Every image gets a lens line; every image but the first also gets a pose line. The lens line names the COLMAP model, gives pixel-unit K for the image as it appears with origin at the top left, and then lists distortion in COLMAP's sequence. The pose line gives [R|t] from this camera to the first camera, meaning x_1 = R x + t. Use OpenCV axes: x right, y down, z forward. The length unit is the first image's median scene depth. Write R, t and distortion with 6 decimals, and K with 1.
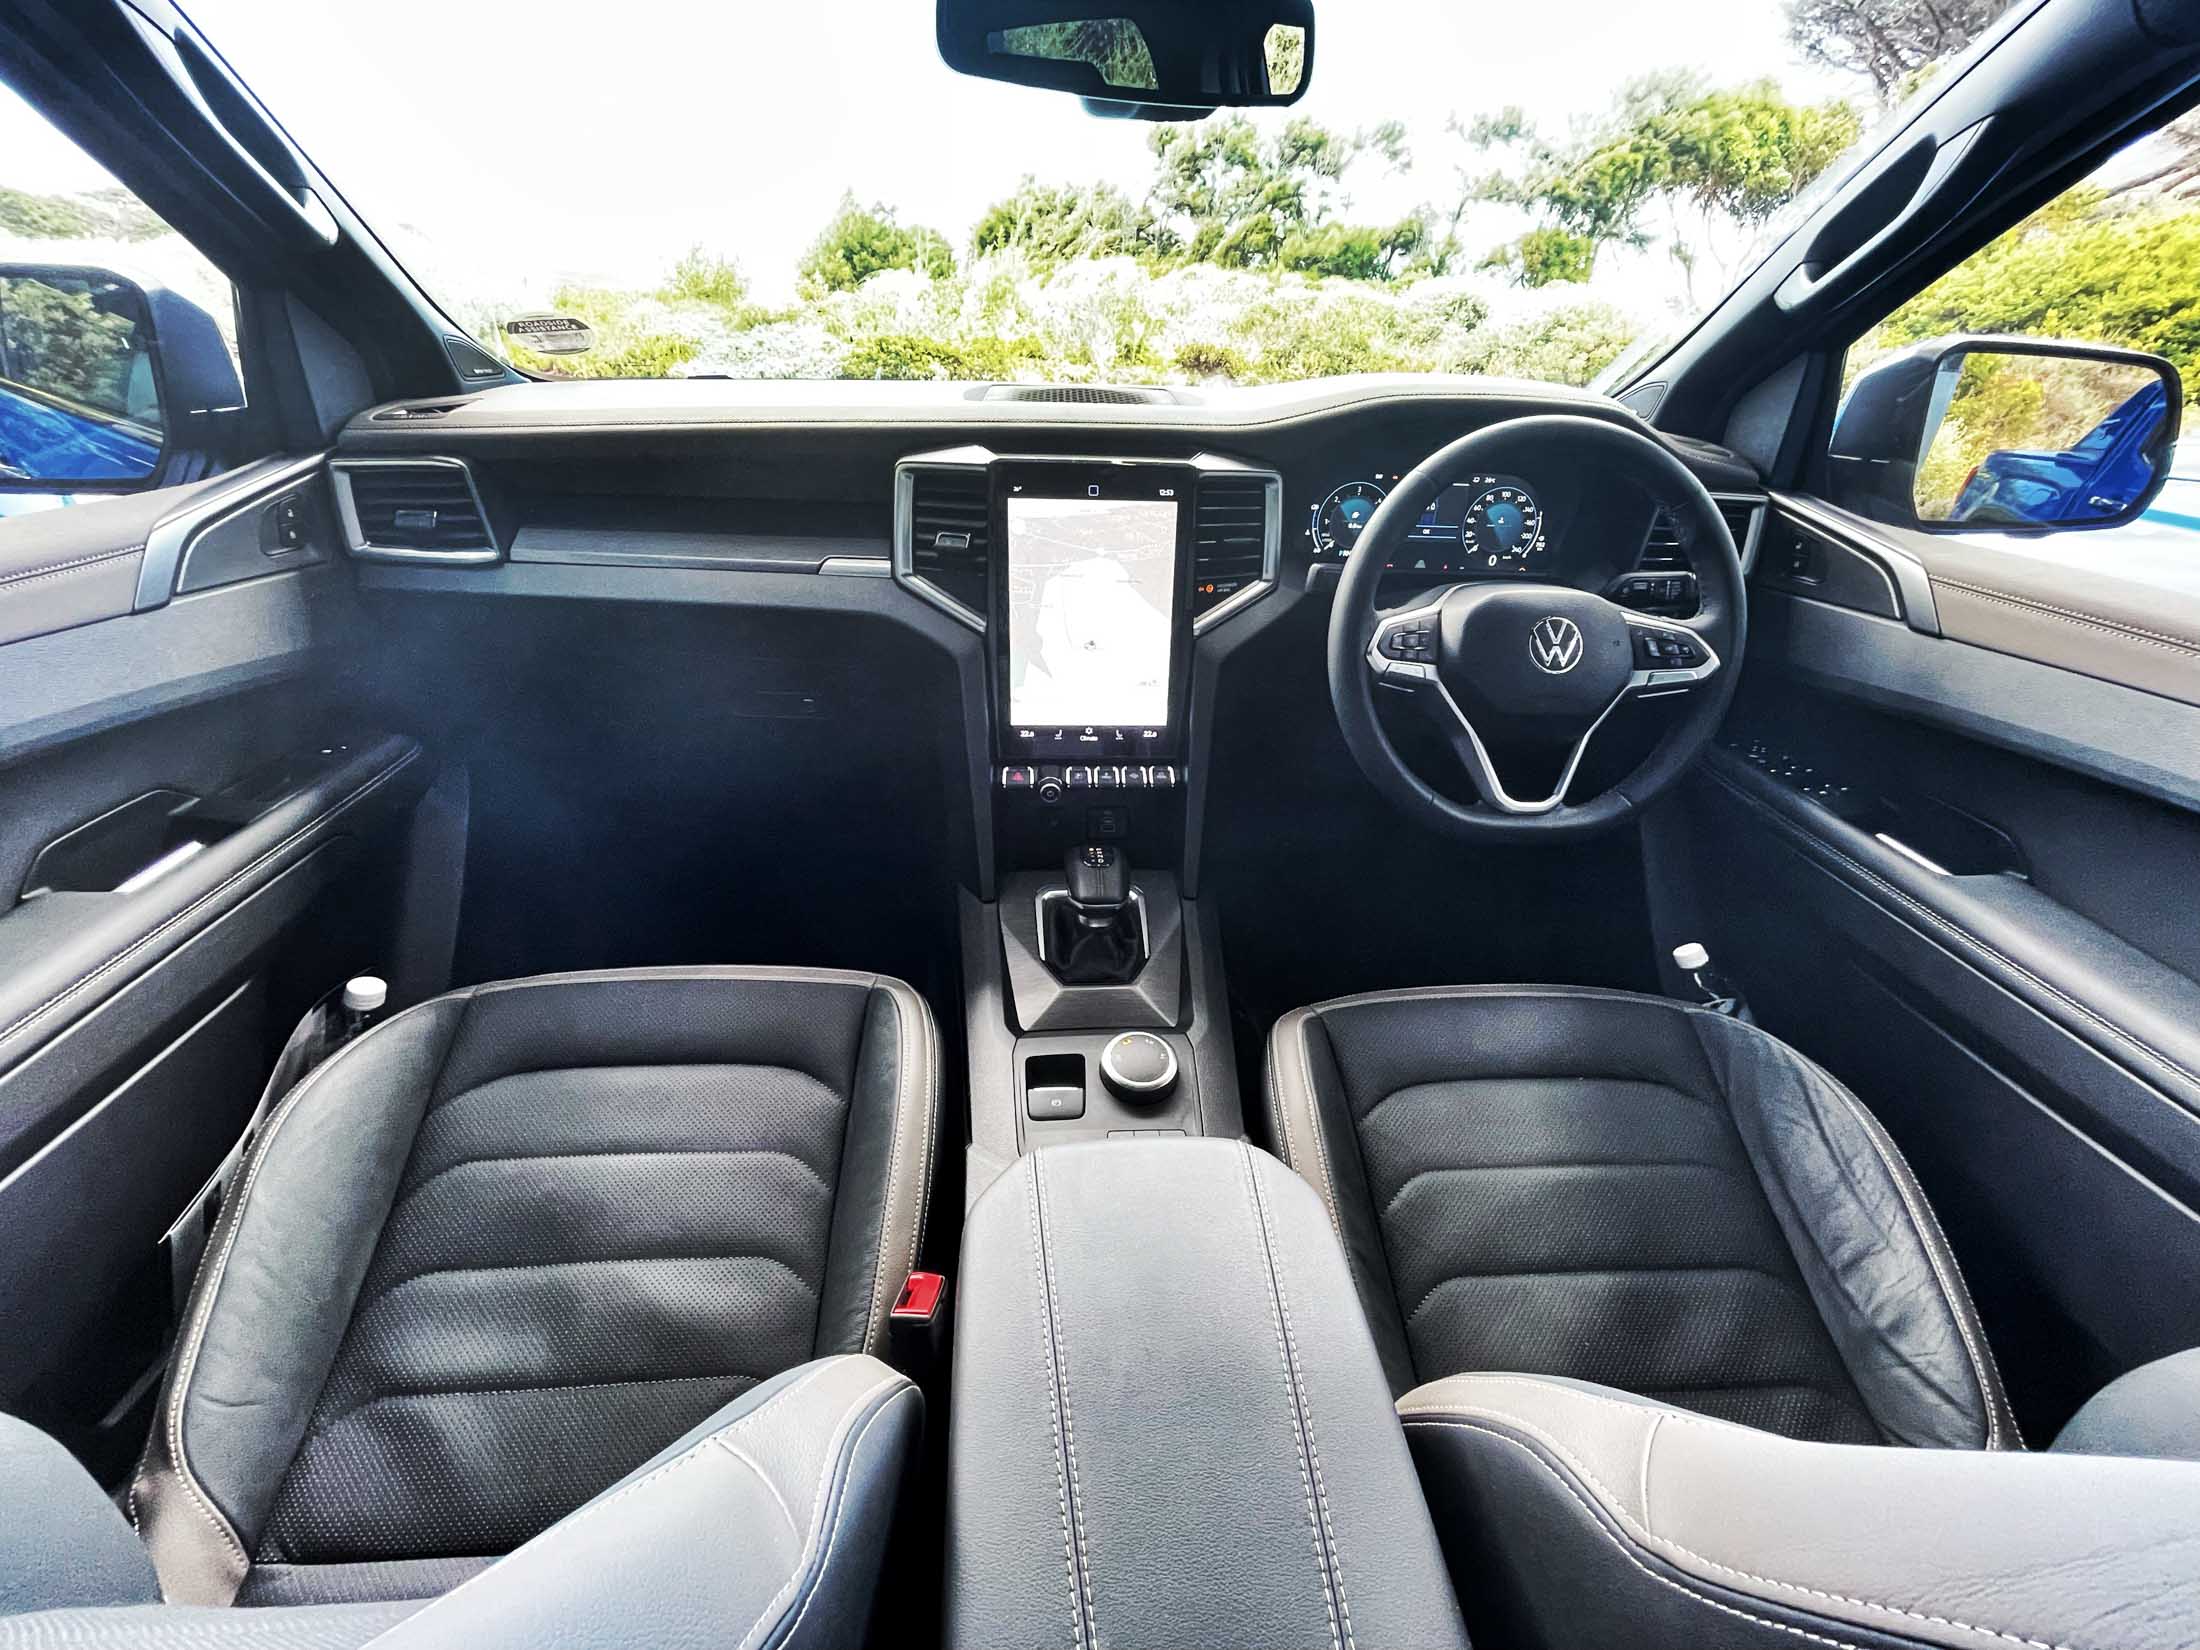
lens RADIAL K [[886.5, 0, 1102.4], [0, 886.5, 816.0], [0, 0, 1]] dist [0.000634, -0.000038]
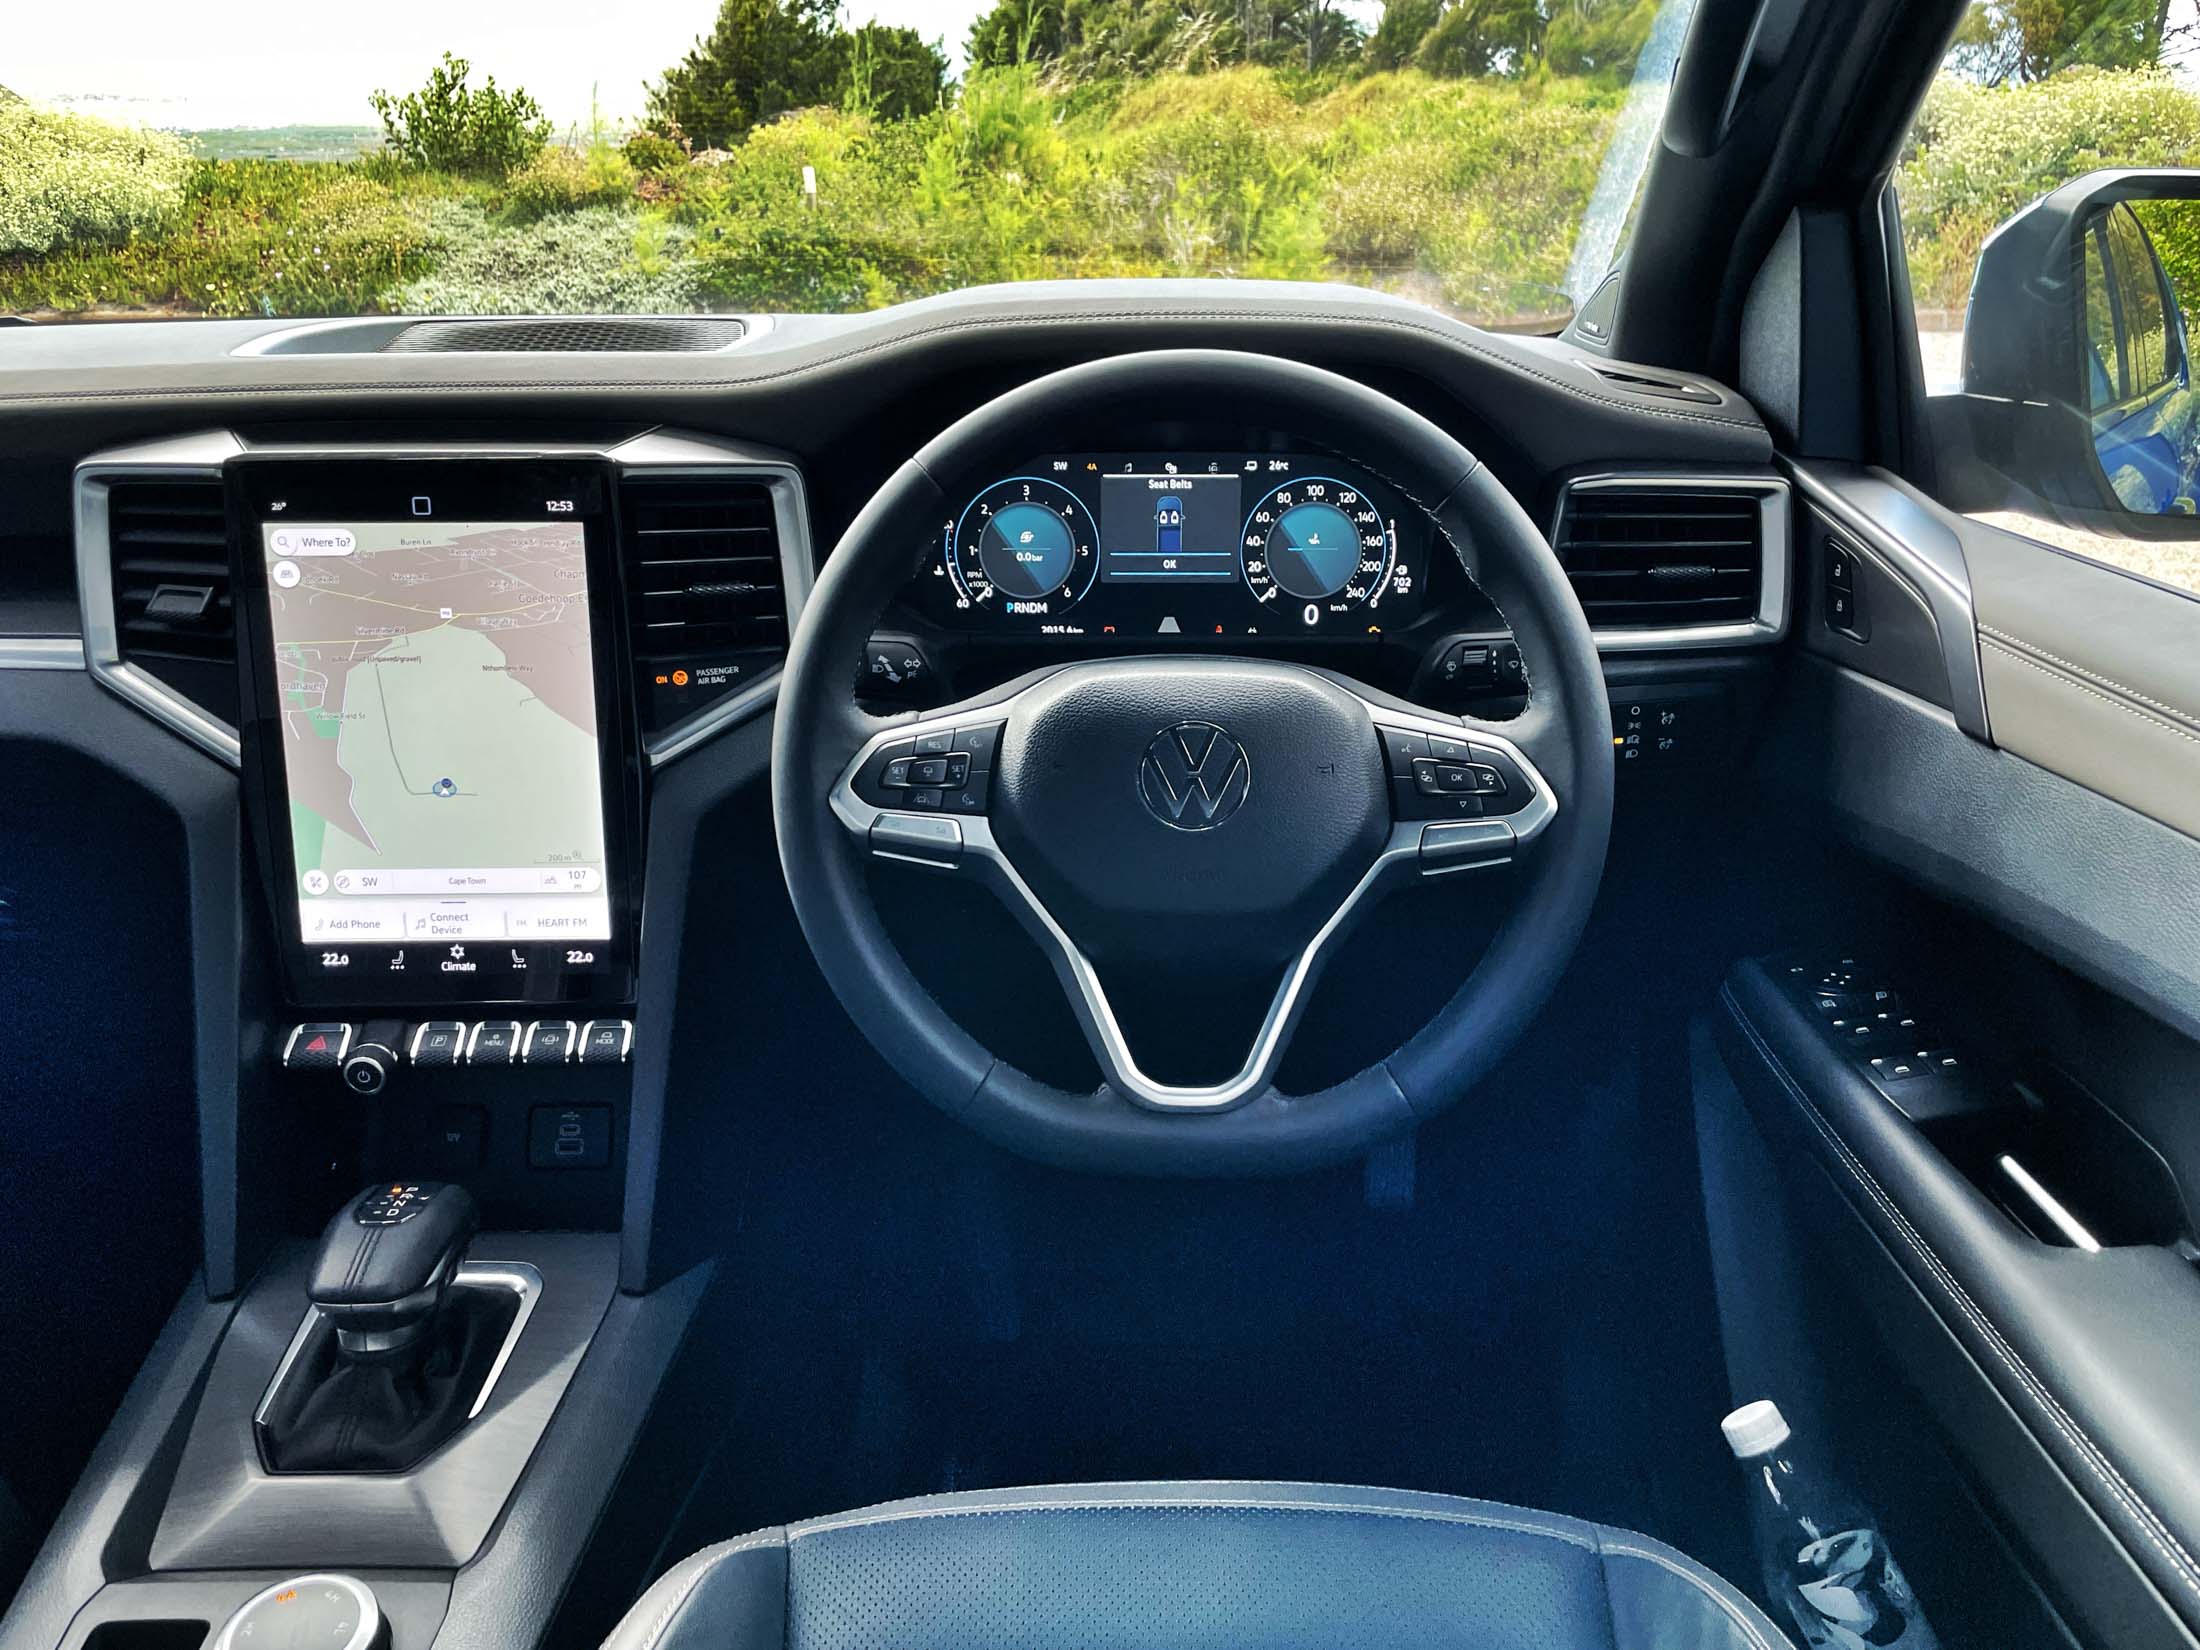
lens RADIAL K [[1804.5, 0, 1104.9], [0, 1804.5, 824.3], [0, 0, 1]] dist [0.052682, -0.020242]
pose [[0.997009, -0.013980, -0.076010, 0.443969], [0.000921, 0.985582, -0.169195, 0.009296], [0.077279, 0.168619, 0.982647, -0.017734]]
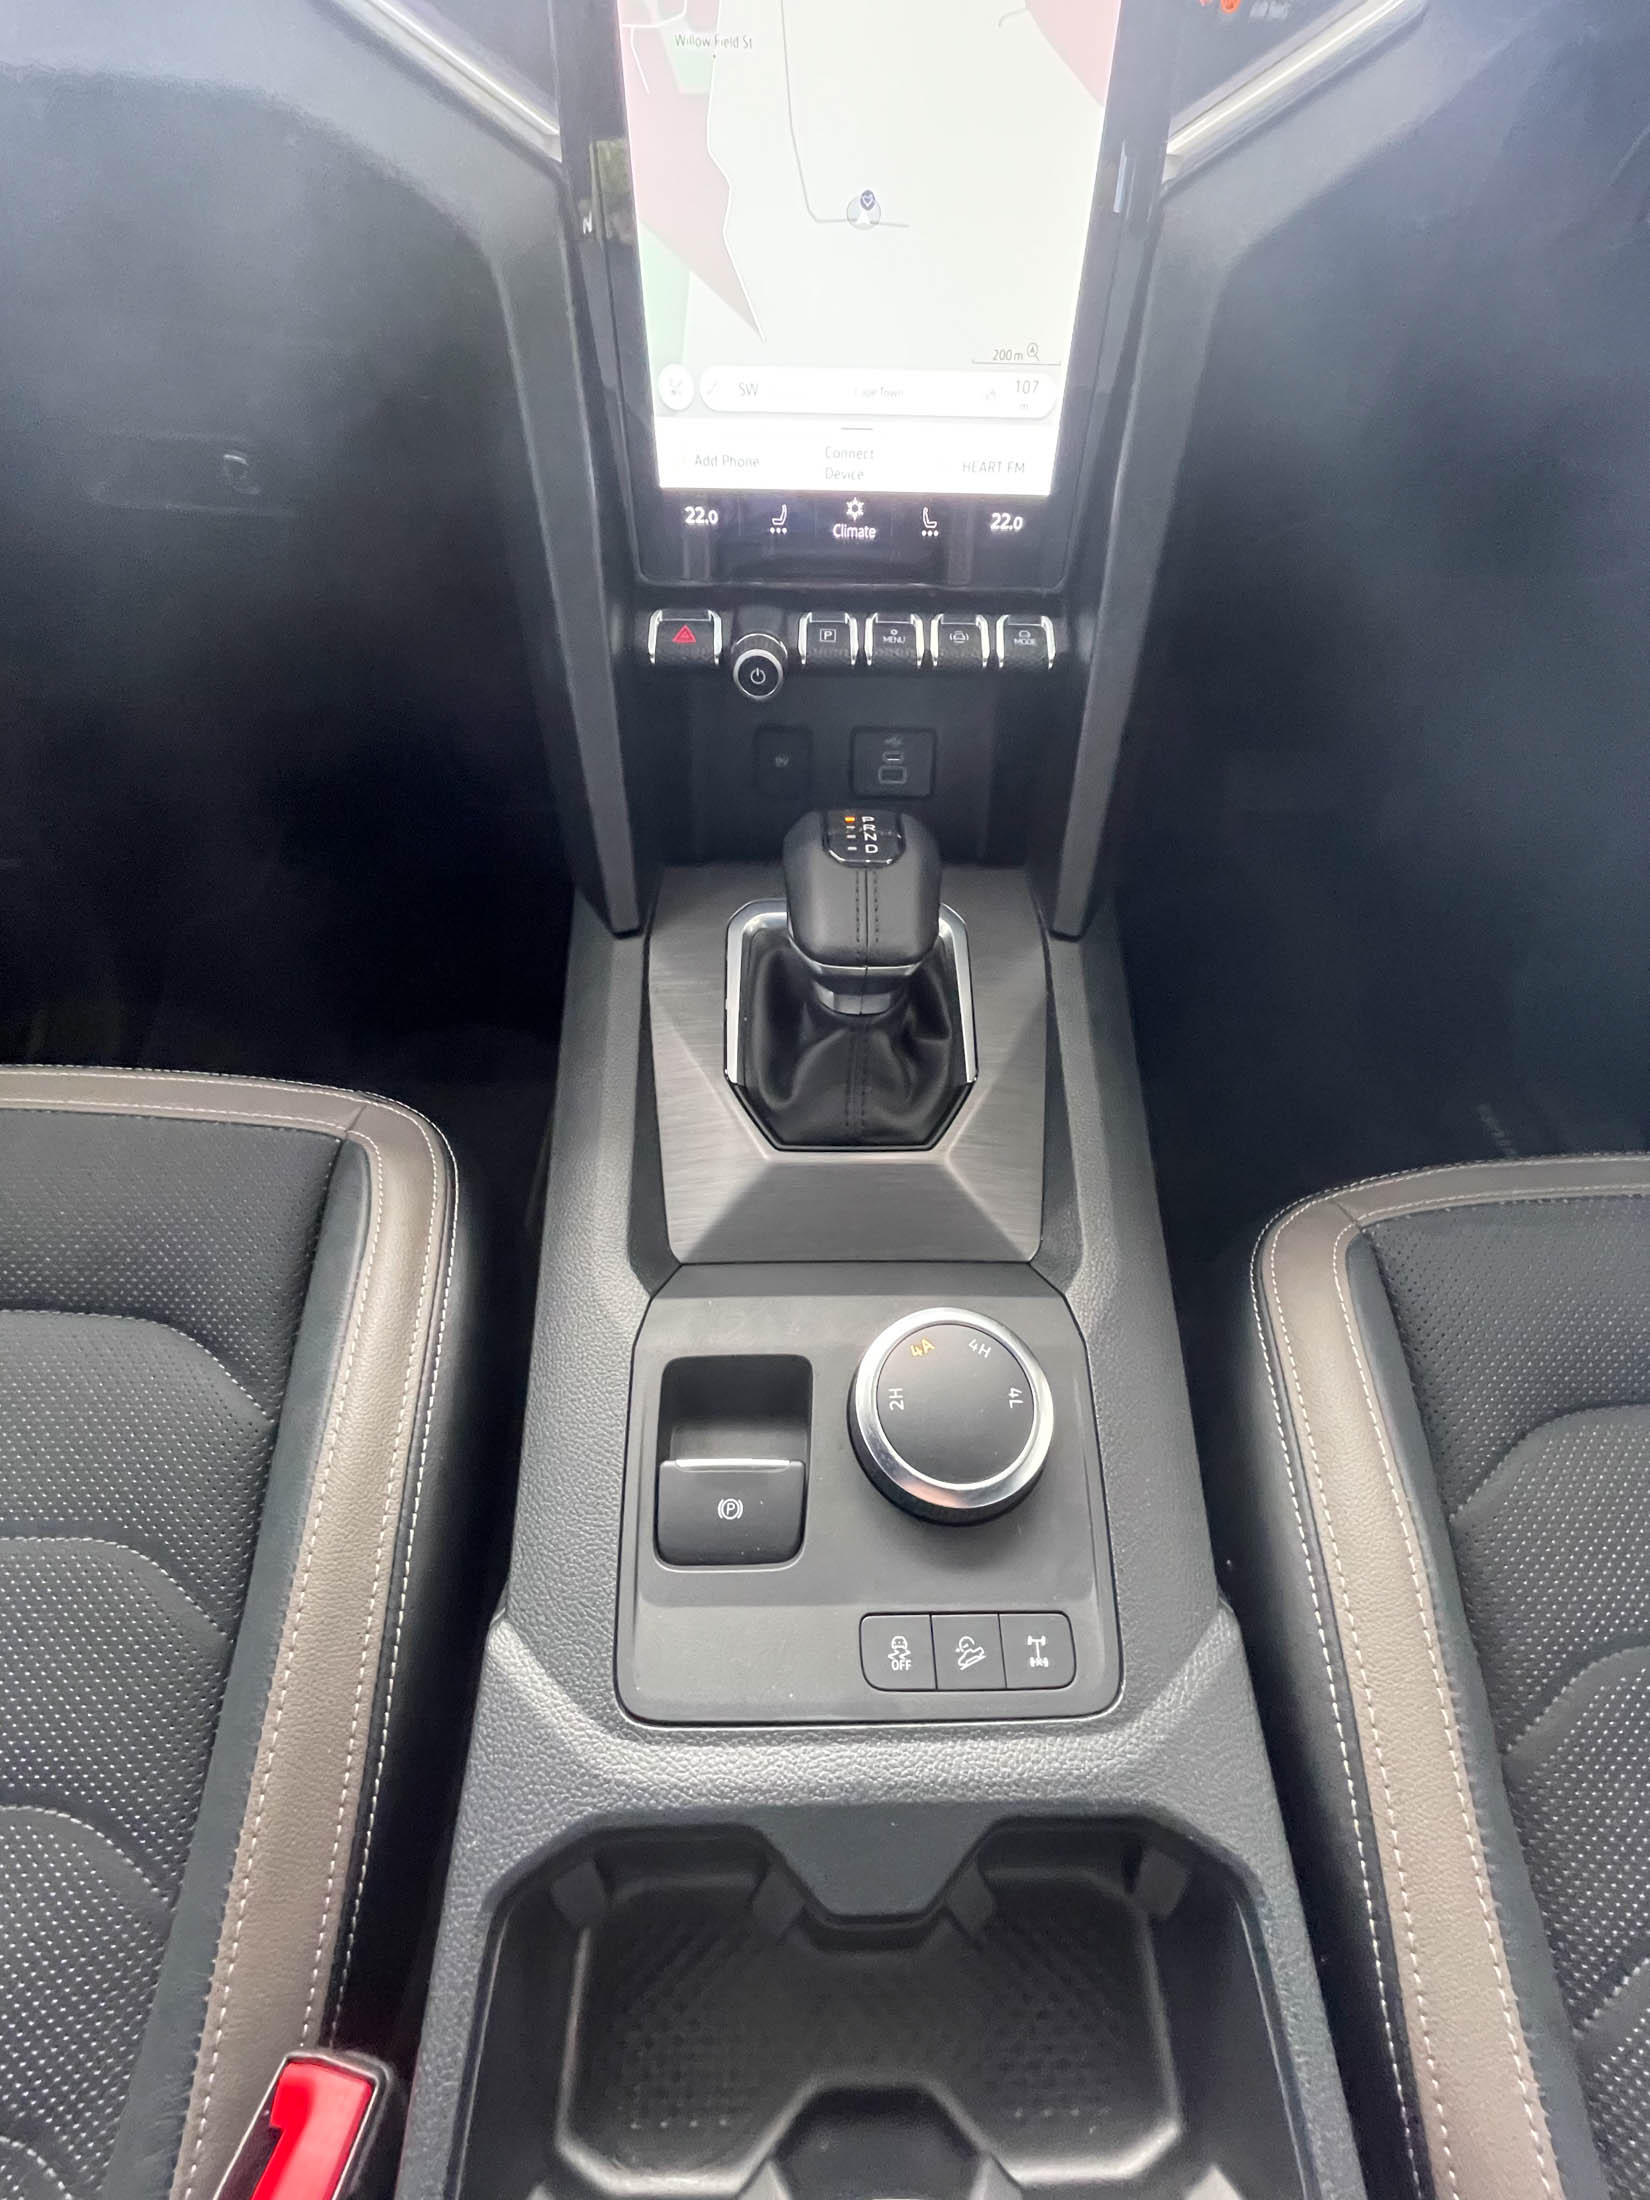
lens RADIAL K [[886.5, 0, 839.7], [0, 886.5, 1084.6], [0, 0, 1]] dist [0.000634, -0.000038]
pose [[0.998410, 0.034268, -0.044747, 0.004970], [-0.017875, 0.945471, 0.325217, 0.019819], [0.053451, -0.323900, 0.944580, 0.540786]]
